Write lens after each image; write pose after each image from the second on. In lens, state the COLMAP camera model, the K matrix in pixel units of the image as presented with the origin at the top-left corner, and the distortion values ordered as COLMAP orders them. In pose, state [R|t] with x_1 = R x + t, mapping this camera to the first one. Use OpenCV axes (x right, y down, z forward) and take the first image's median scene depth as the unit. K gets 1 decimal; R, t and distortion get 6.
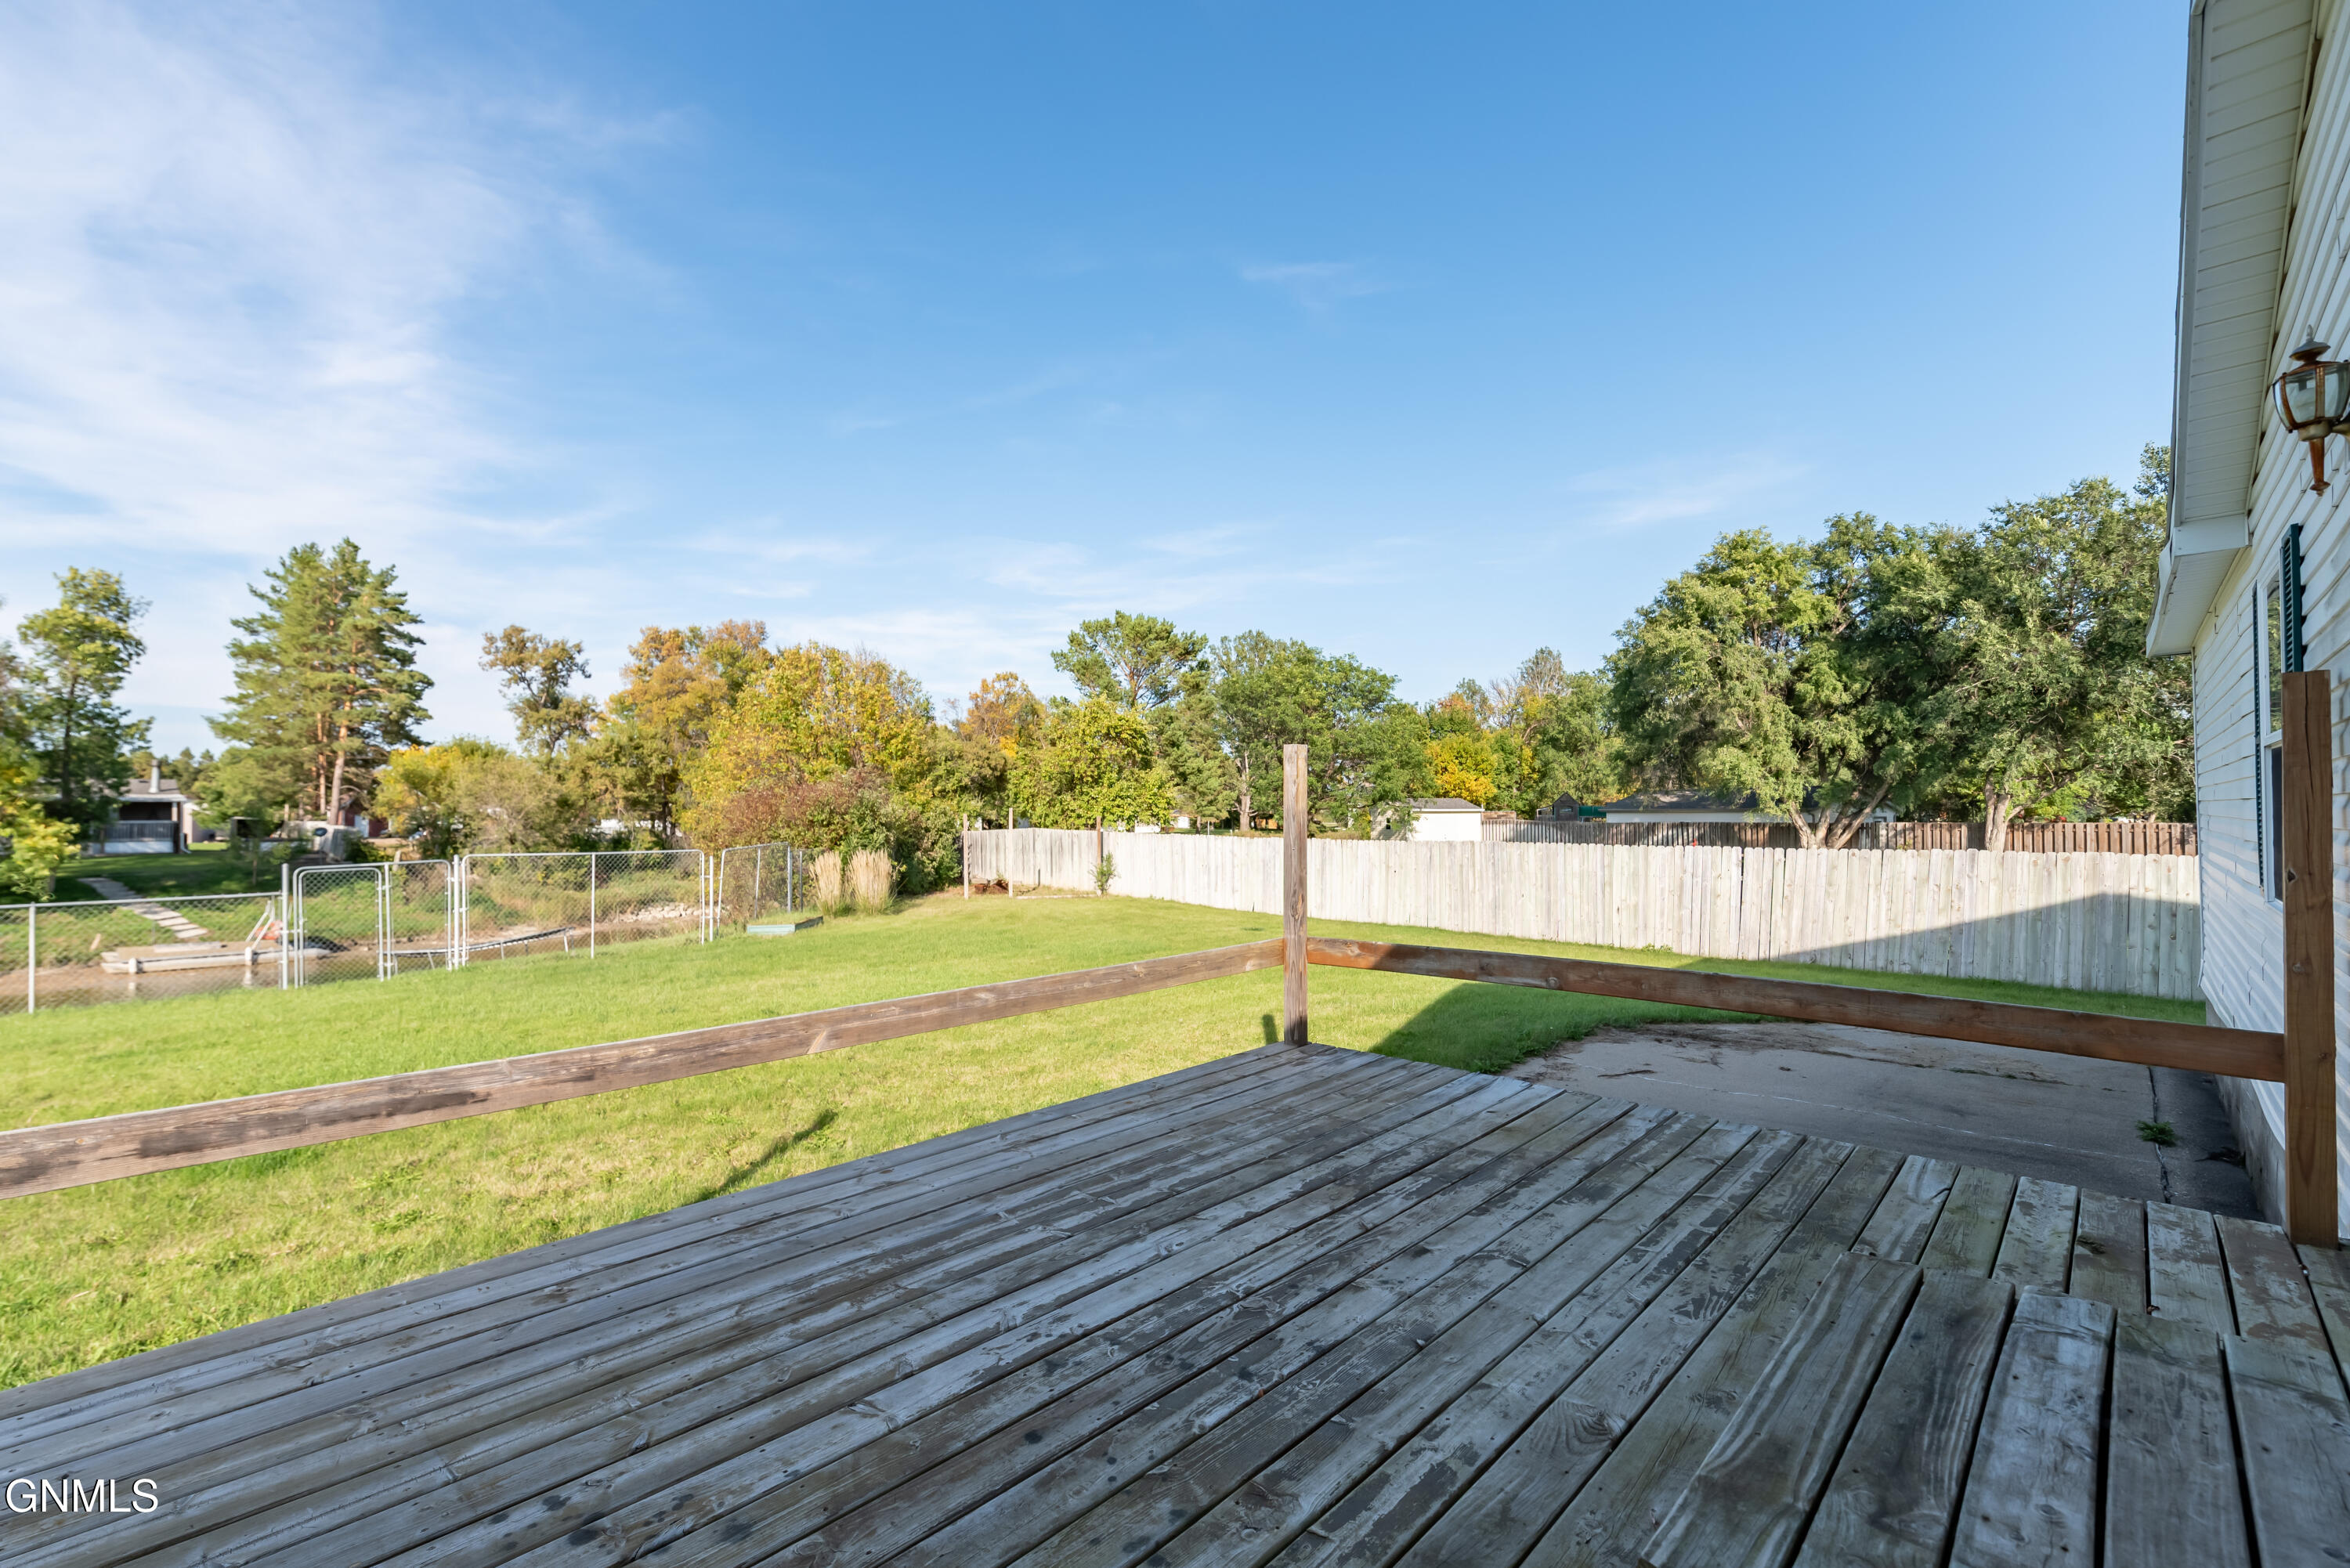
lens RADIAL K [[1016.3, 0, 1168.6], [0, 1016.3, 797.8], [0, 0, 1]] dist [0.003946, -0.000352]
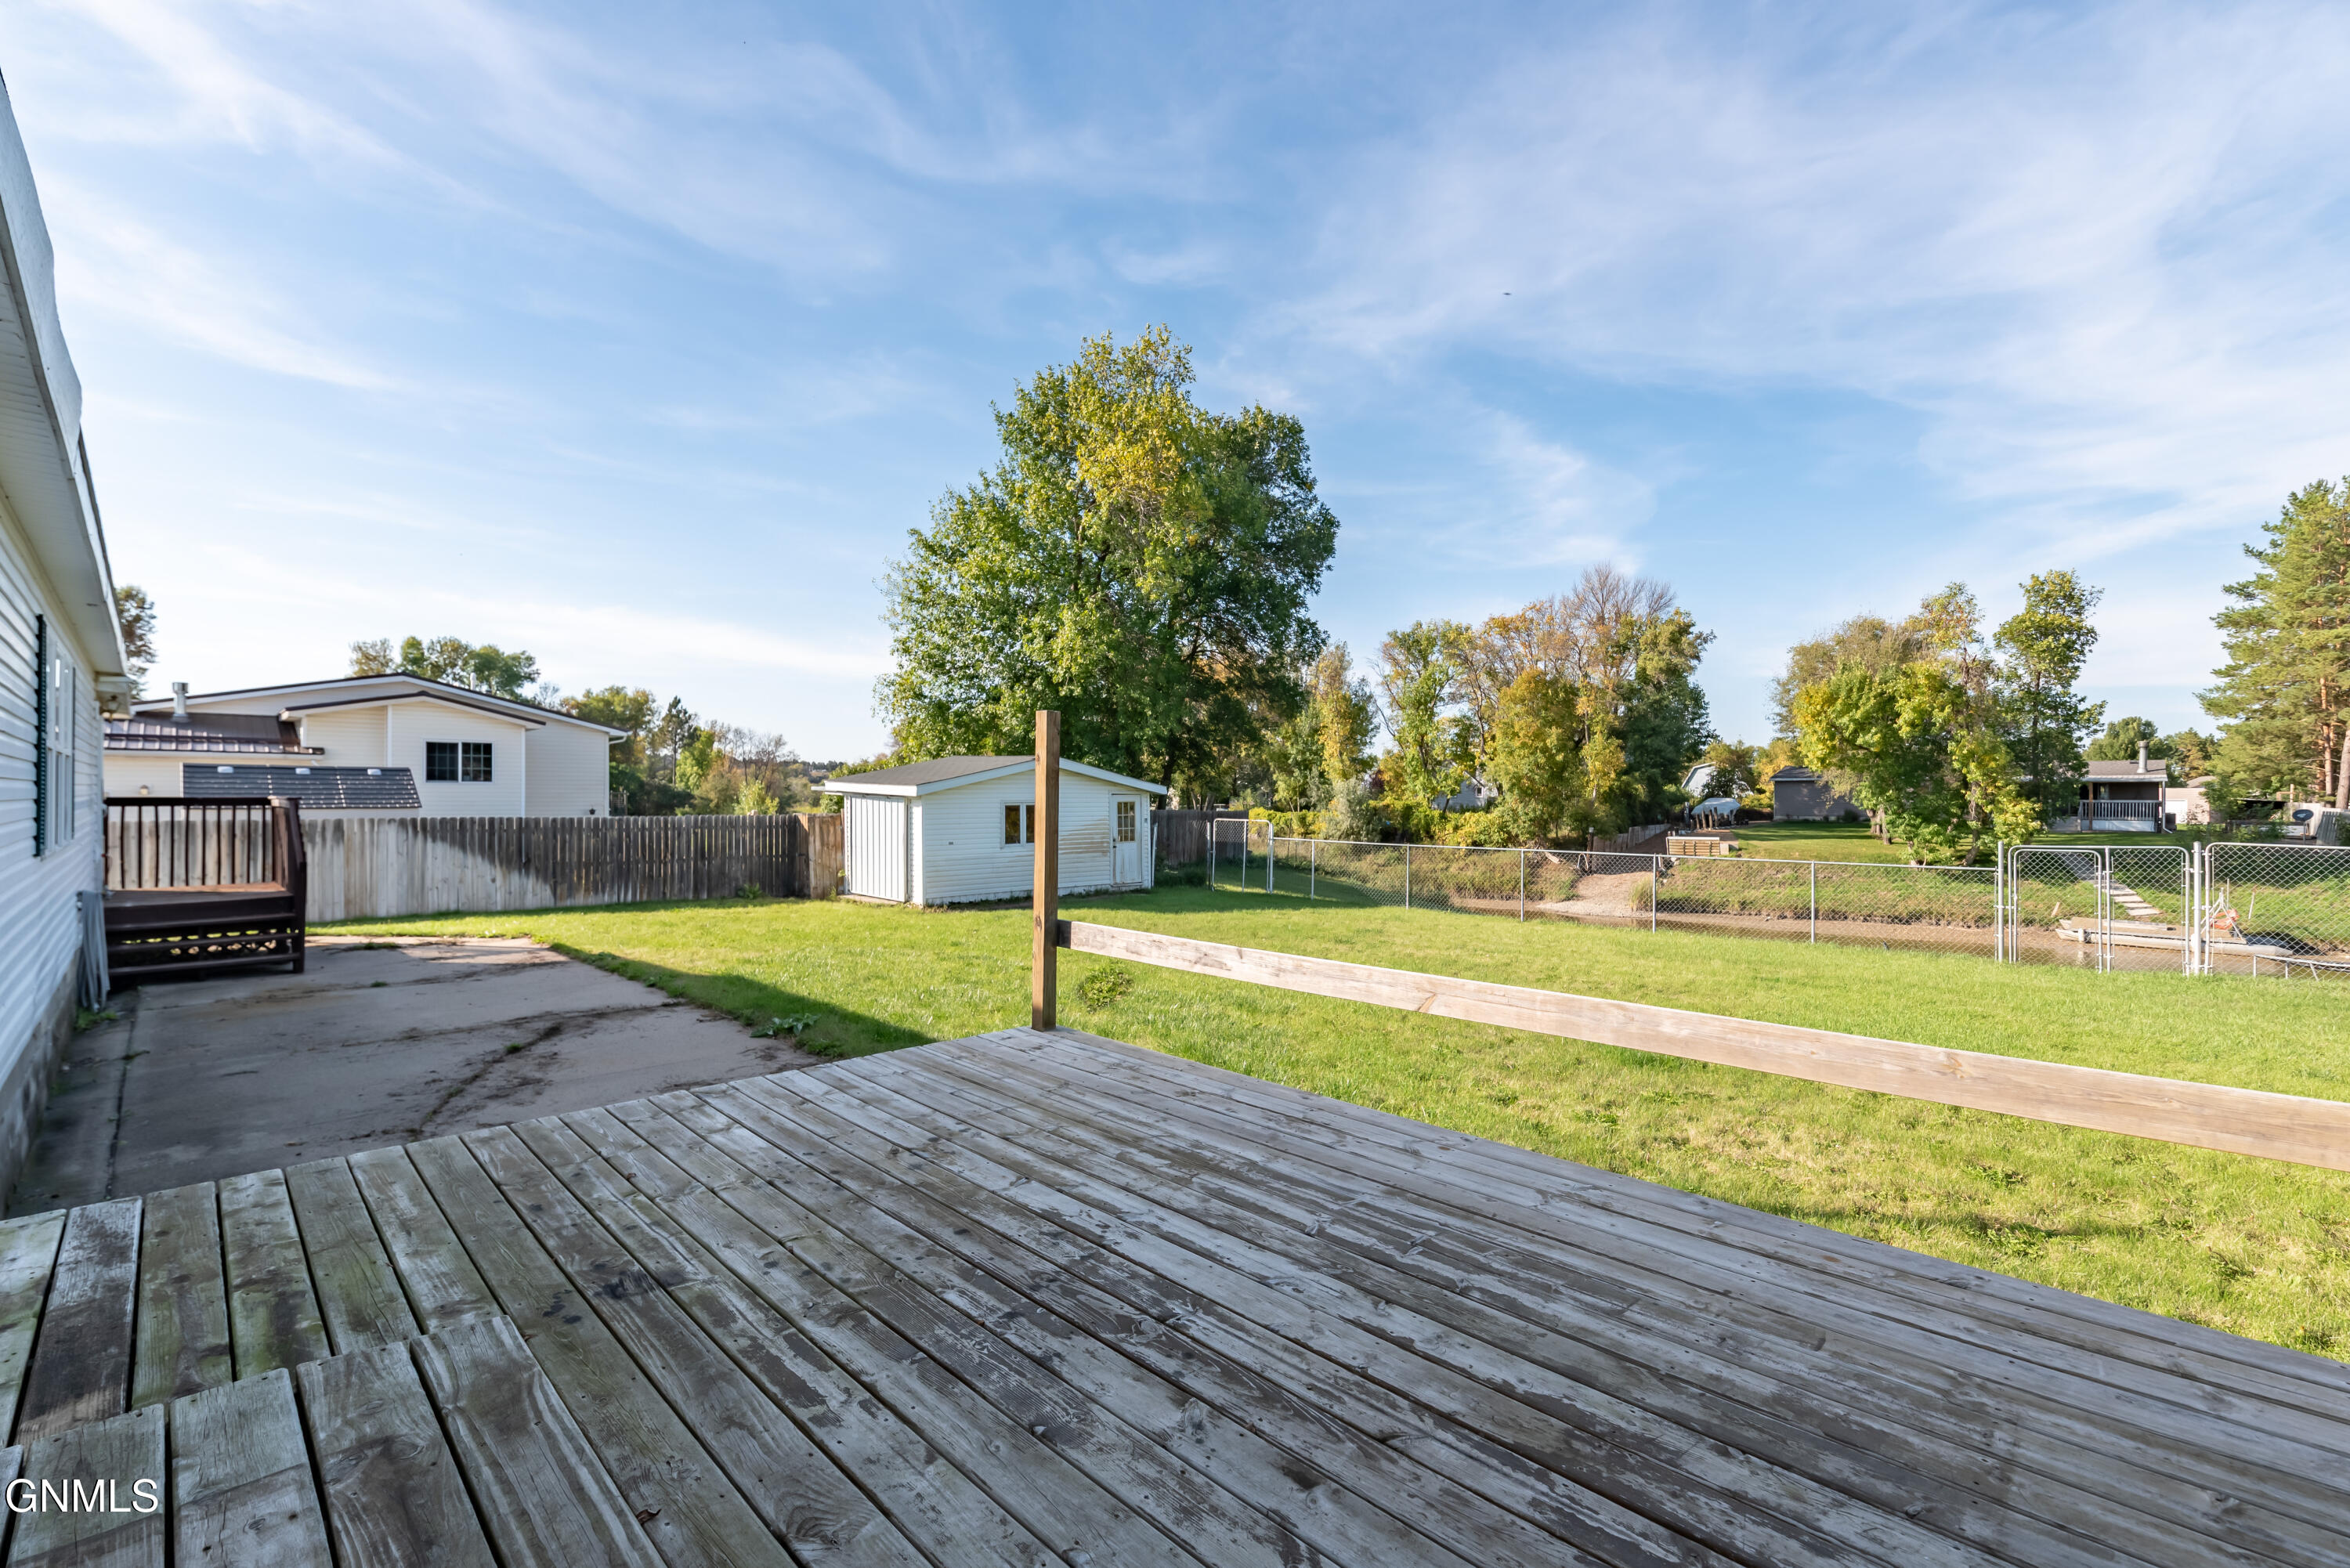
lens RADIAL K [[1016.3, 0, 1179.4], [0, 1016.3, 793.7], [0, 0, 1]] dist [0.003946, -0.000352]
pose [[-0.033864, 0.001115, -0.999426, 0.850585], [0.013975, 0.999902, 0.000642, 0.021591], [0.999329, -0.013945, -0.033876, 0.921937]]
